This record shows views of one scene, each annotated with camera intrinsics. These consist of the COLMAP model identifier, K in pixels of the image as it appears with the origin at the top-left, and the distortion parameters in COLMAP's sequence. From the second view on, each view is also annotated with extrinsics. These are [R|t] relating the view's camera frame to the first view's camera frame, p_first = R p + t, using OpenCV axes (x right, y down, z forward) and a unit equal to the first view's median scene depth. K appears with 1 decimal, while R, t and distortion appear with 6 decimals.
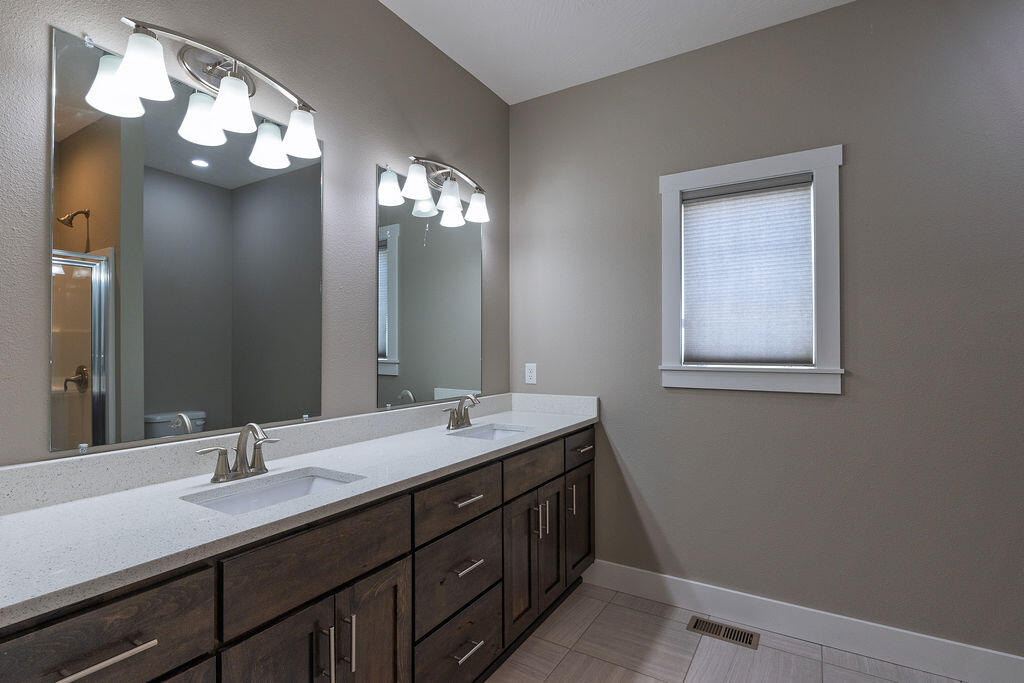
lens RADIAL K [[486.8, 0, 512.5], [0, 486.8, 343.7], [0, 0, 1]] dist [-0.009115, 0.001878]
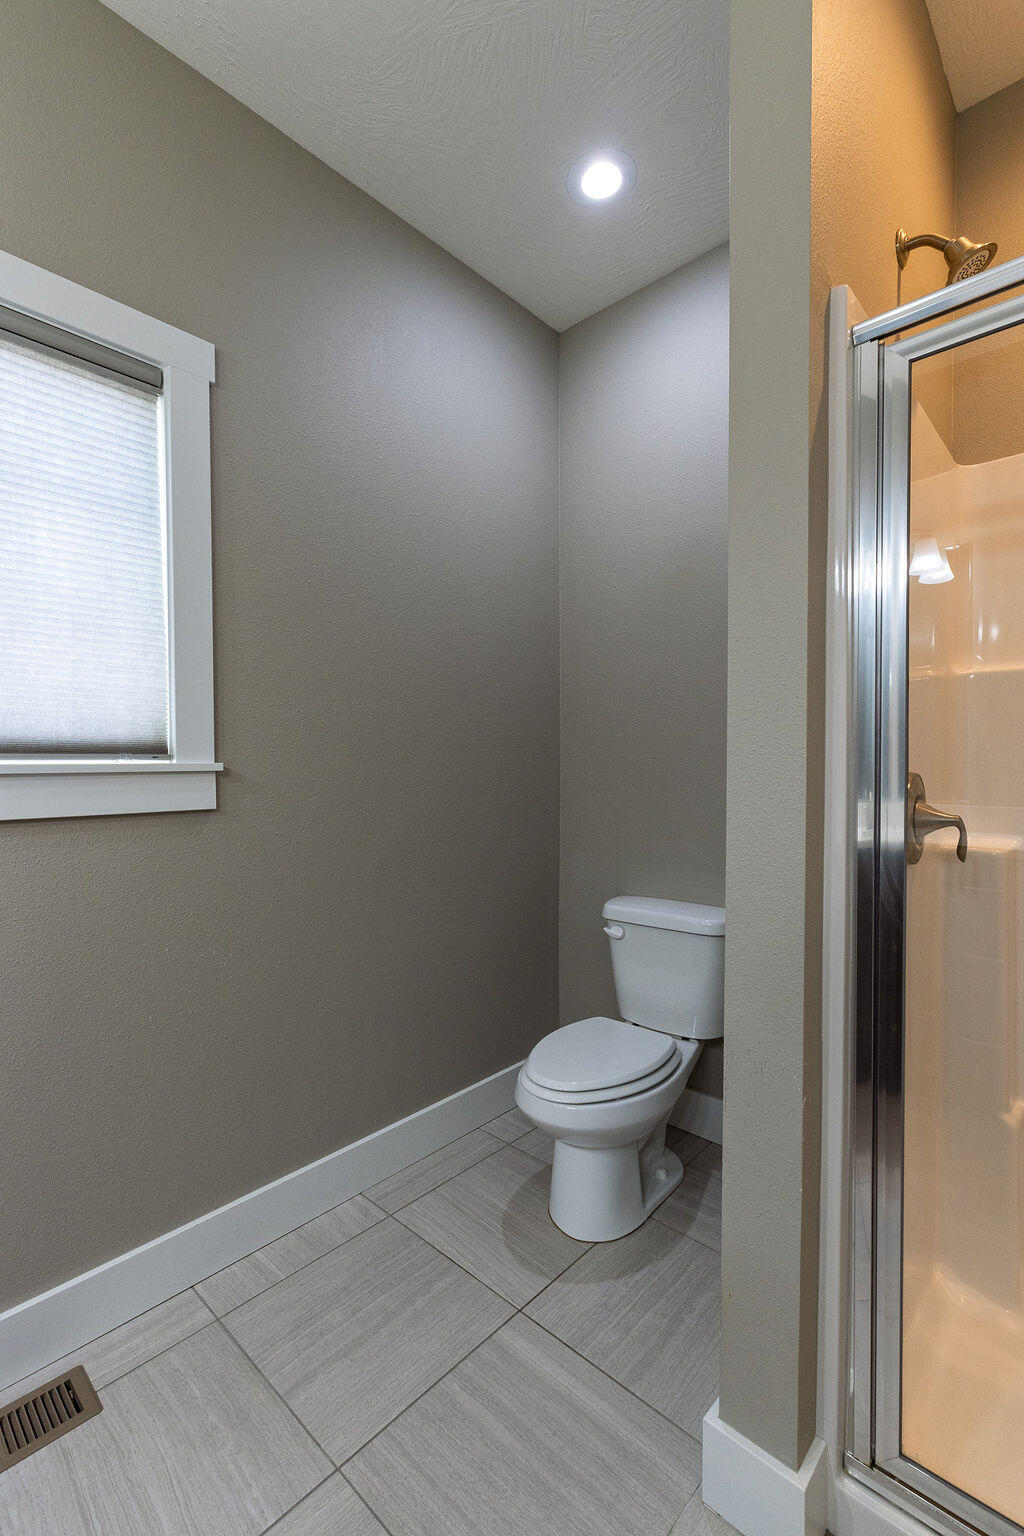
lens RADIAL K [[685.1, 0, 499.0], [0, 685.1, 777.5], [0, 0, 1]] dist [-0.001297, -0.000501]
pose [[0.187270, -0.024129, 0.982012, -0.017870], [-0.003148, 0.999678, 0.025164, 0.045844], [-0.982303, -0.007804, 0.187134, 0.521777]]
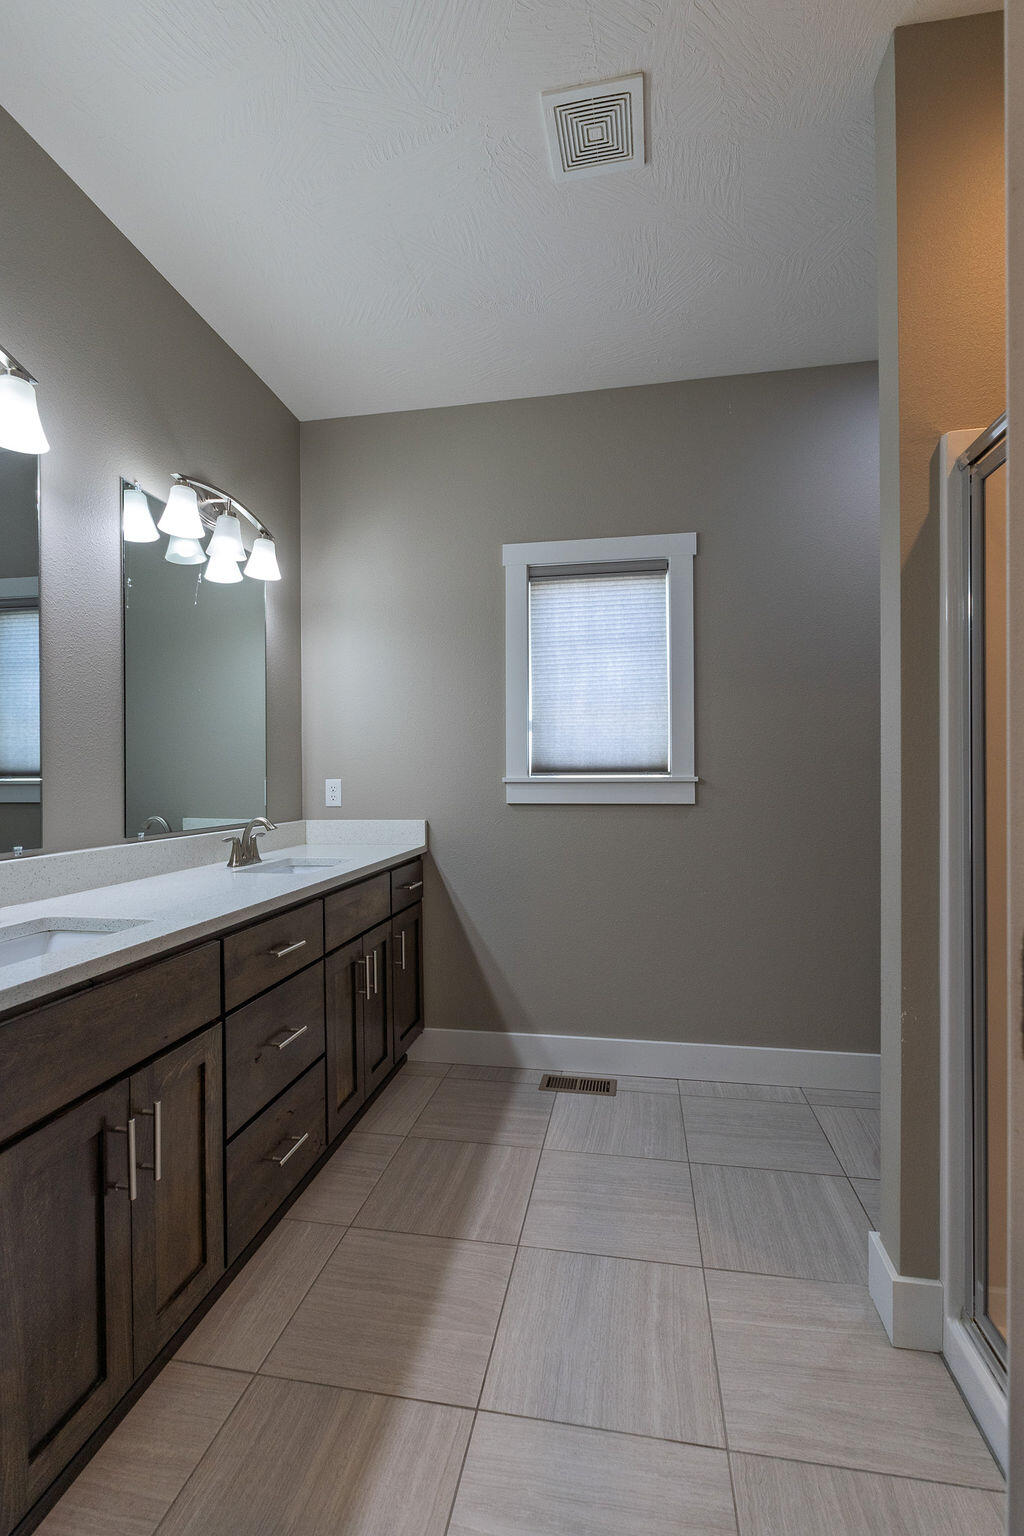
lens RADIAL K [[685.1, 0, 500.8], [0, 685.1, 781.4], [0, 0, 1]] dist [-0.001297, -0.000501]
pose [[0.933111, -0.006150, 0.359536, -0.130386], [0.002172, 0.999932, 0.011468, 0.043295], [-0.359582, -0.009920, 0.933061, -0.079248]]
